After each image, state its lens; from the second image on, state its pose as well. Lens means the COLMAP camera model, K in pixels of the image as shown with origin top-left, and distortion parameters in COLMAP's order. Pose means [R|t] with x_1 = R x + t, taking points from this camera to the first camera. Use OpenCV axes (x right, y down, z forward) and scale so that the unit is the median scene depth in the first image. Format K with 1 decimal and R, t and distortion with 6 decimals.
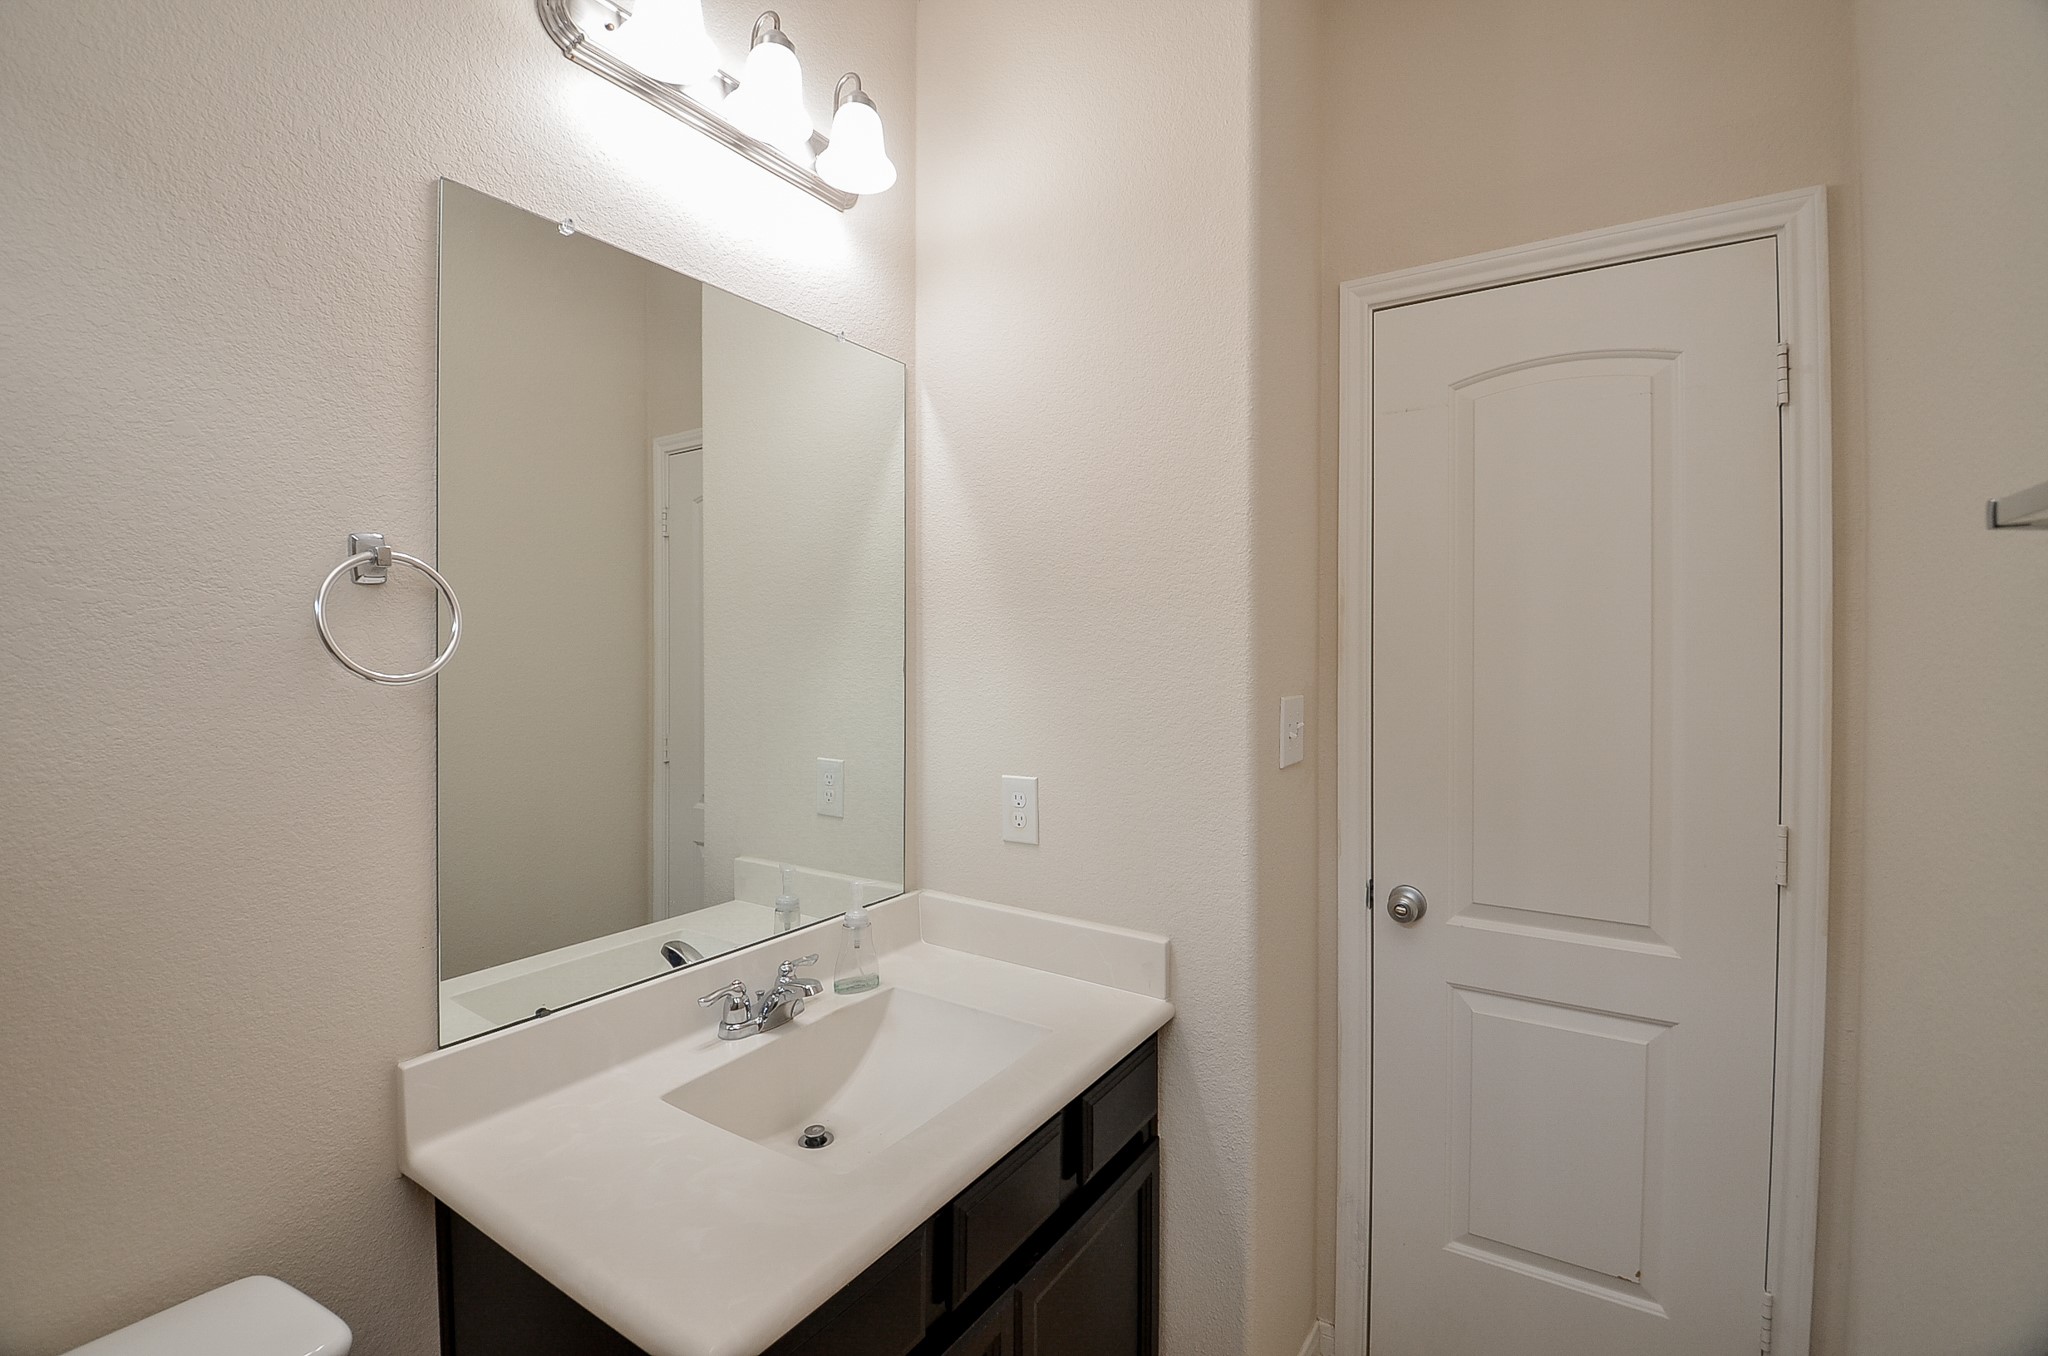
lens RADIAL K [[925.0, 0, 1027.1], [0, 925.0, 658.4], [0, 0, 1]] dist [0.000337, -0.013413]
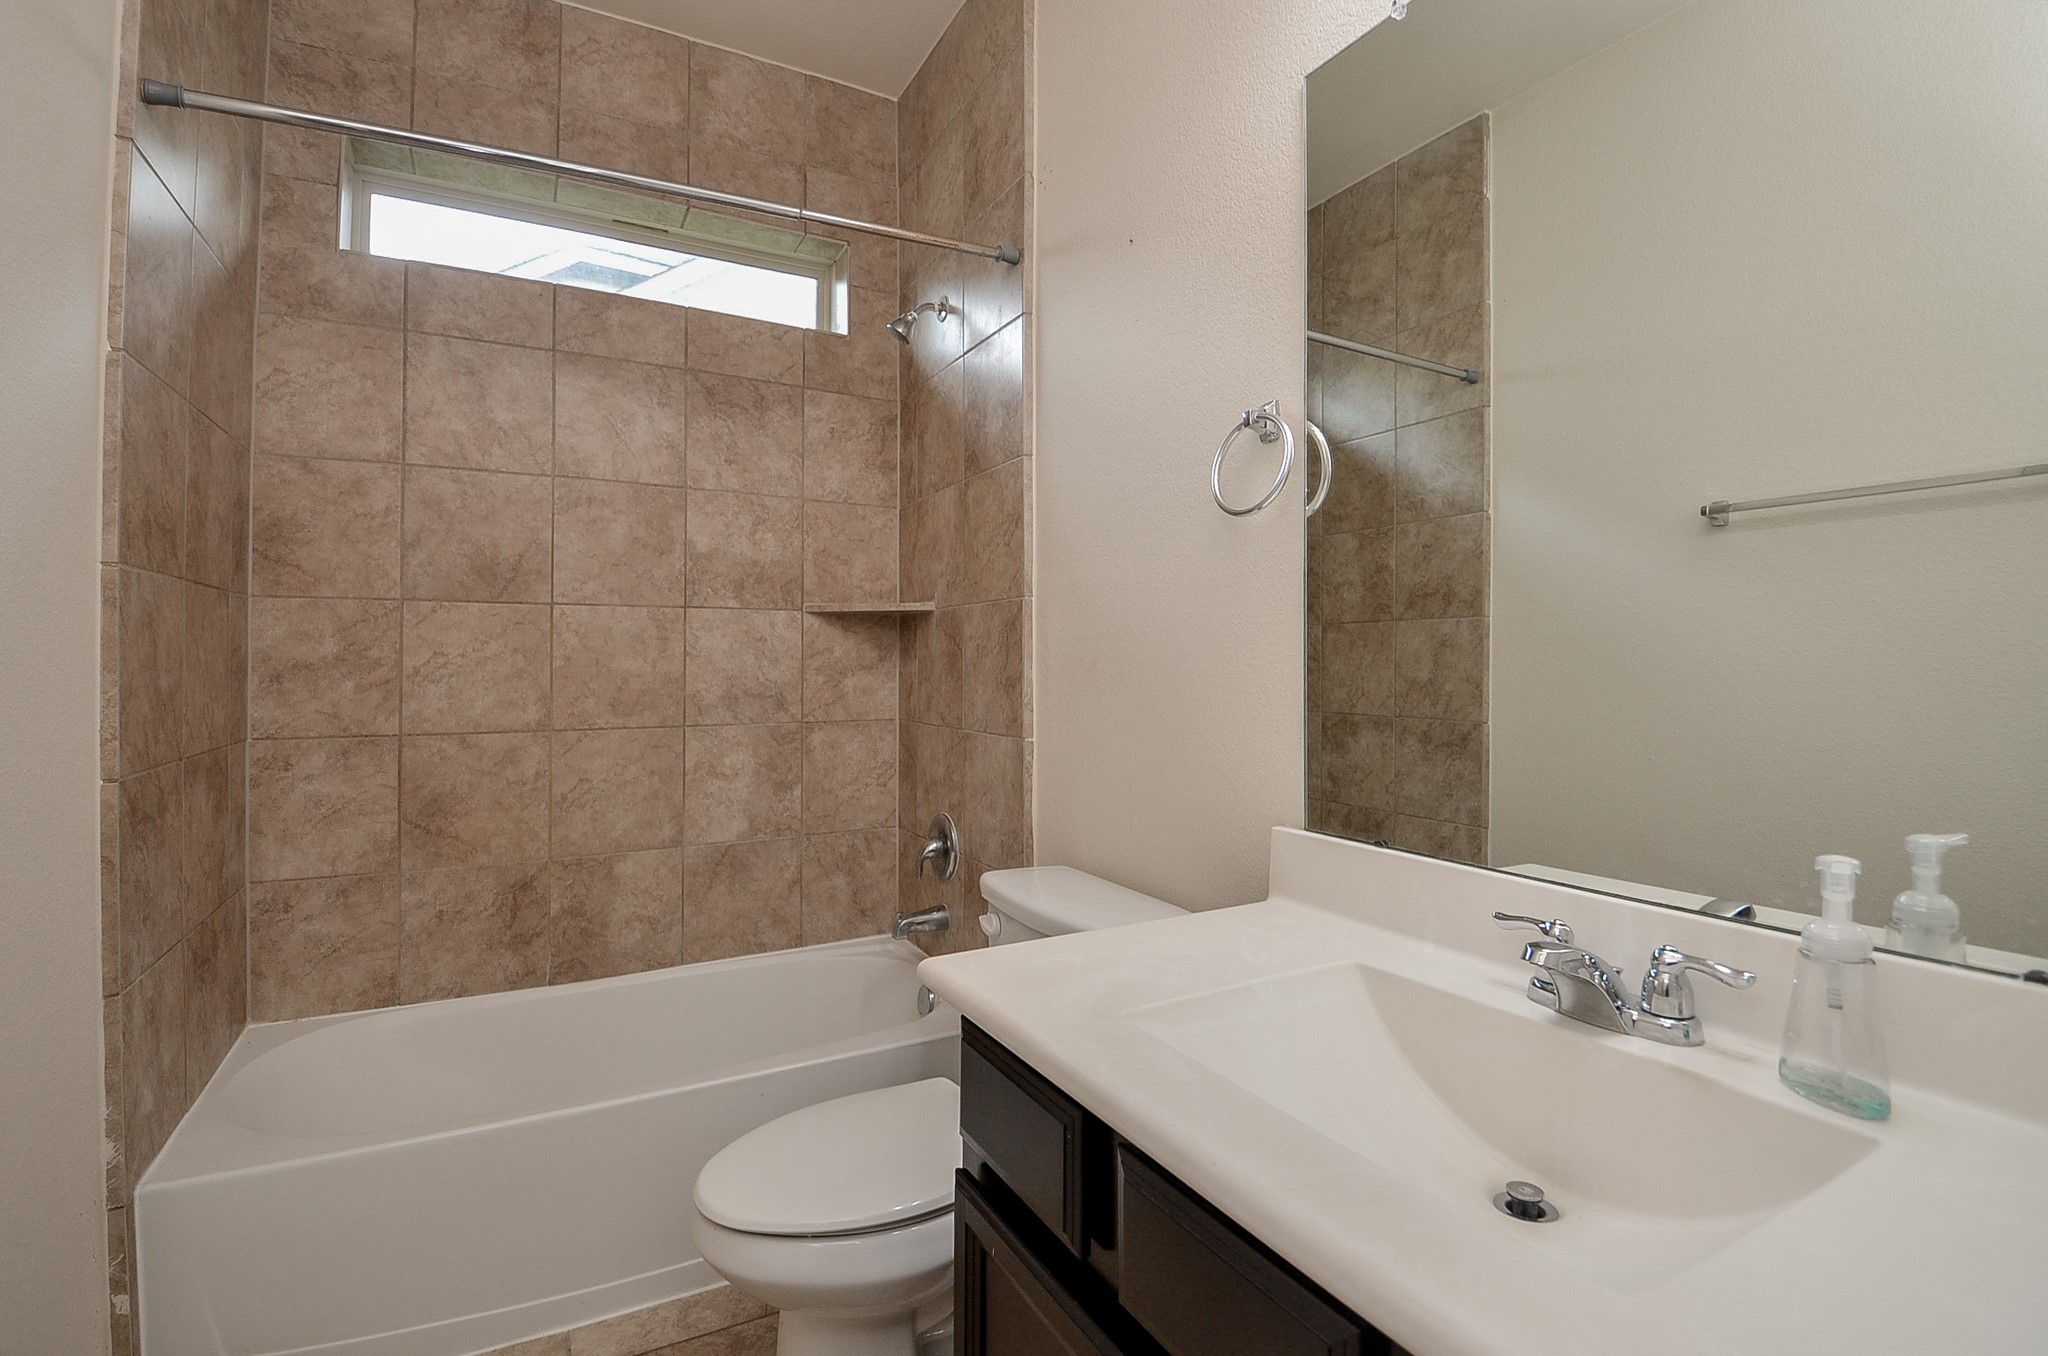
lens RADIAL K [[925.0, 0, 1027.1], [0, 925.0, 658.4], [0, 0, 1]] dist [0.000337, -0.013413]
pose [[-0.469965, -0.012605, -0.882595, 0.432268], [-0.012037, 0.999897, -0.007871, 0.163505], [0.882603, 0.006925, -0.470068, 0.939720]]
